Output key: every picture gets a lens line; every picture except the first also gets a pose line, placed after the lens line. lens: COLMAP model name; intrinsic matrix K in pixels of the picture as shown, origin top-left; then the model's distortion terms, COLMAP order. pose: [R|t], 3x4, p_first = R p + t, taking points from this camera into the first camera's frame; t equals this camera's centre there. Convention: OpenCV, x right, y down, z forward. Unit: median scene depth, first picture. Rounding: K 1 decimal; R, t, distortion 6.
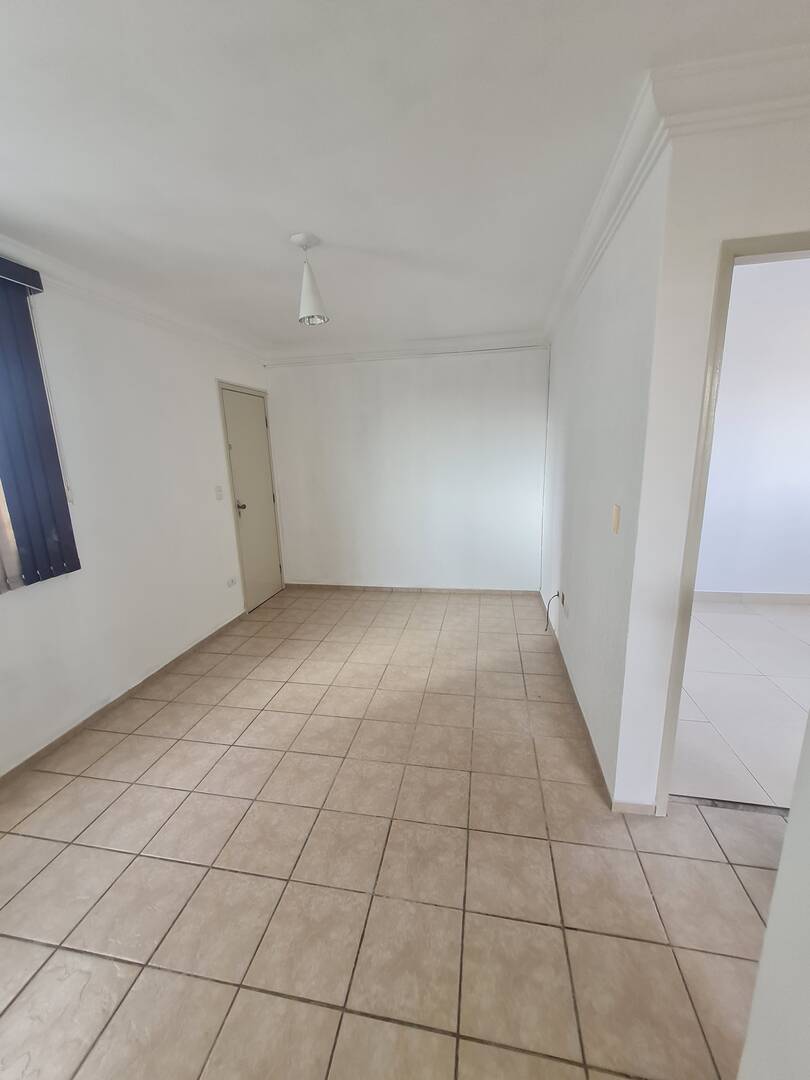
lens RADIAL K [[423.4, 0, 405.0], [0, 423.4, 540.0], [0, 0, 1]] dist [-0.000773, -0.000133]
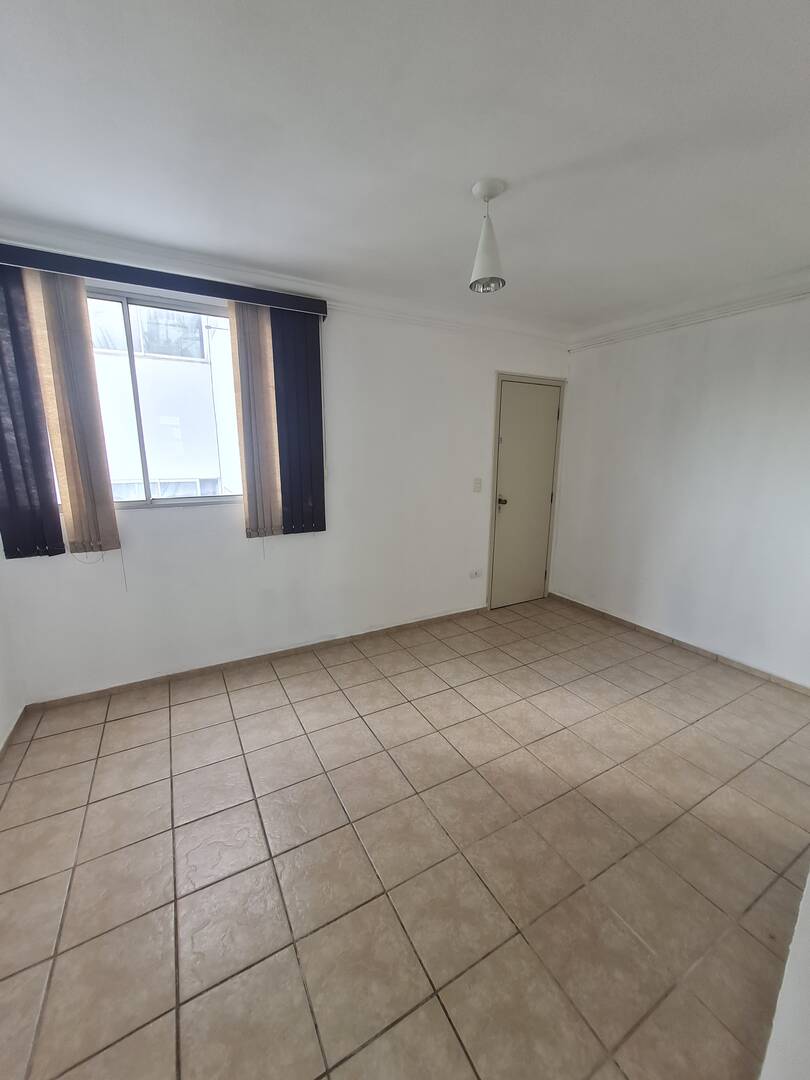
lens RADIAL K [[423.4, 0, 405.0], [0, 423.4, 540.0], [0, 0, 1]] dist [-0.000773, -0.000133]
pose [[0.638882, 0.190356, -0.745382, 0.311099], [-0.184949, 0.978492, 0.091364, -0.058202], [0.746742, 0.079487, 0.660347, 0.285930]]
